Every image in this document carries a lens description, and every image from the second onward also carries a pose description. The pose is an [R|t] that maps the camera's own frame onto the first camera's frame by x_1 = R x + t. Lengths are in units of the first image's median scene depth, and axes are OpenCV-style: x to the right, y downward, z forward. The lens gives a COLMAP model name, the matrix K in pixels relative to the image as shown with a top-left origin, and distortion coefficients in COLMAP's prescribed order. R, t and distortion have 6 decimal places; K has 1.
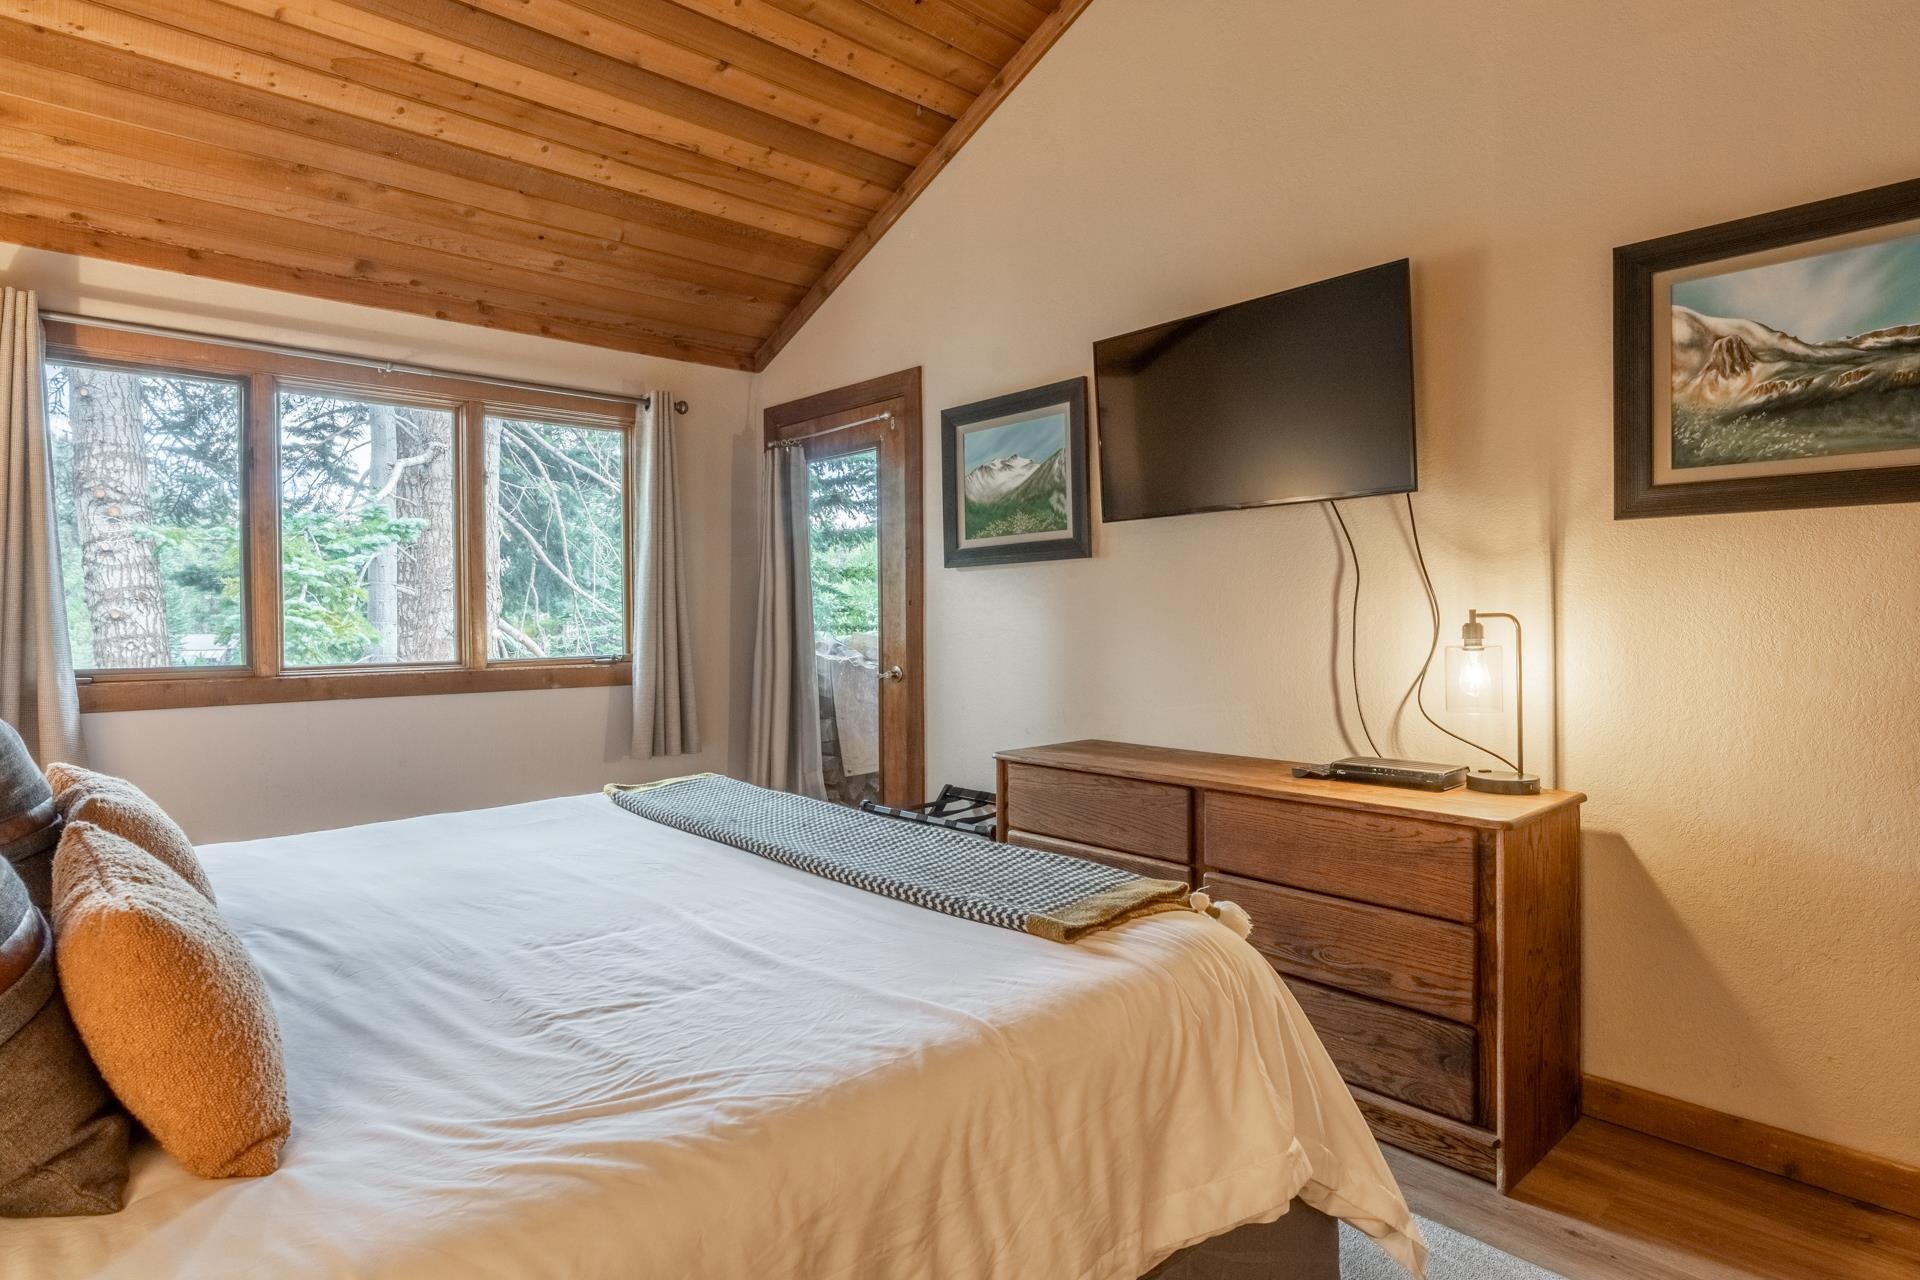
lens RADIAL K [[1022.7, 0, 959.2], [0, 1022.7, 634.5], [0, 0, 1]] dist [-0.003068, -0.000767]
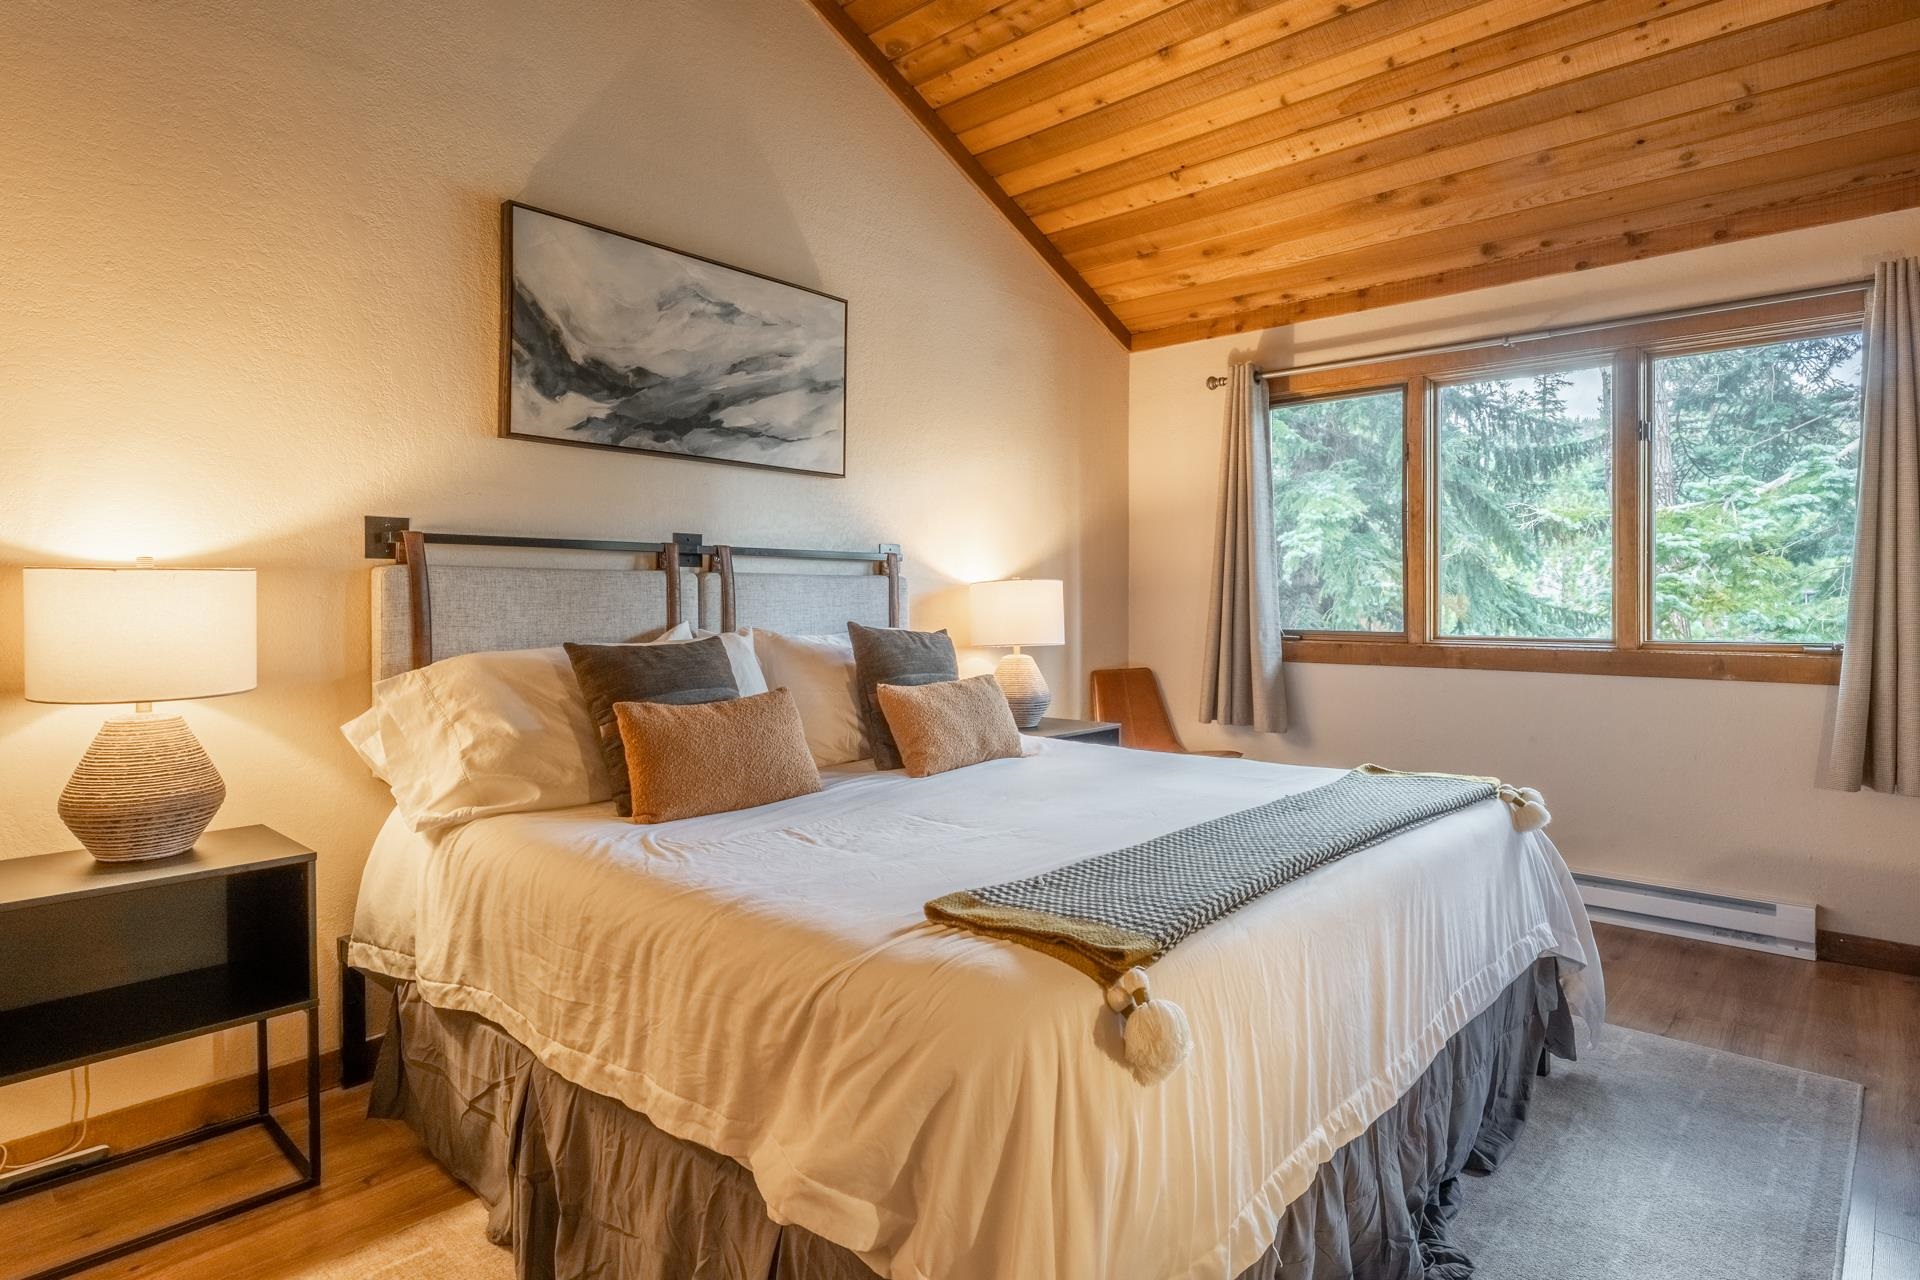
lens RADIAL K [[1075.7, 0, 952.0], [0, 1075.7, 603.4], [0, 0, 1]] dist [-0.004662, -0.000075]
pose [[0.070942, 0.007656, -0.997451, 0.500190], [-0.019745, 0.999785, 0.006270, -0.000642], [0.997285, 0.019250, 0.071078, 0.426599]]
